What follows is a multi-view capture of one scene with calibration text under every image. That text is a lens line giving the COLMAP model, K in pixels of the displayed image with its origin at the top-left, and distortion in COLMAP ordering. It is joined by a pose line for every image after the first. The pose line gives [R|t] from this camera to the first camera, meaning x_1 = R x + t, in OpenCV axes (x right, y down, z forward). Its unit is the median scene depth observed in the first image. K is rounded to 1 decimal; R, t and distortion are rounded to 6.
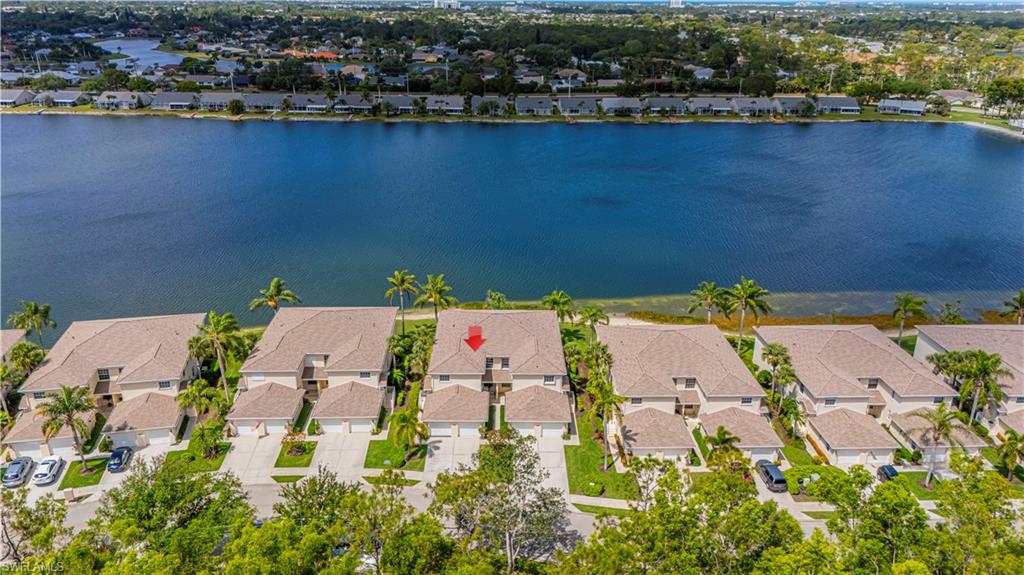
lens RADIAL K [[795.3, 0, 516.7], [0, 795.3, 307.5], [0, 0, 1]] dist [0.030064, -0.007847]
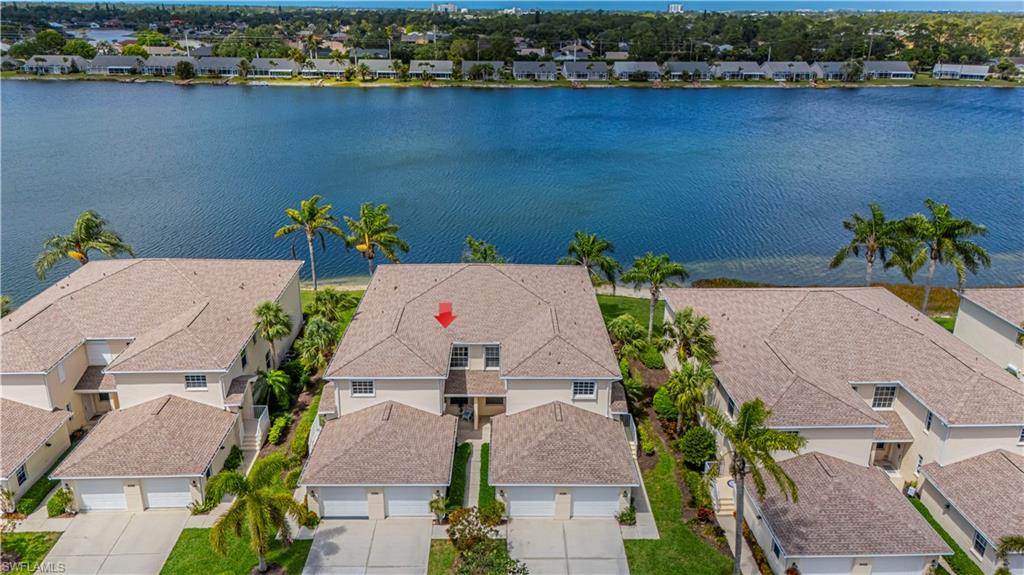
lens RADIAL K [[795.3, 0, 516.7], [0, 795.3, 307.5], [0, 0, 1]] dist [0.030064, -0.007847]
pose [[0.999993, -0.003336, 0.001512, 0.000056], [0.003354, 0.999922, -0.012060, 0.013545], [-0.001471, 0.012065, 0.999926, 0.150607]]
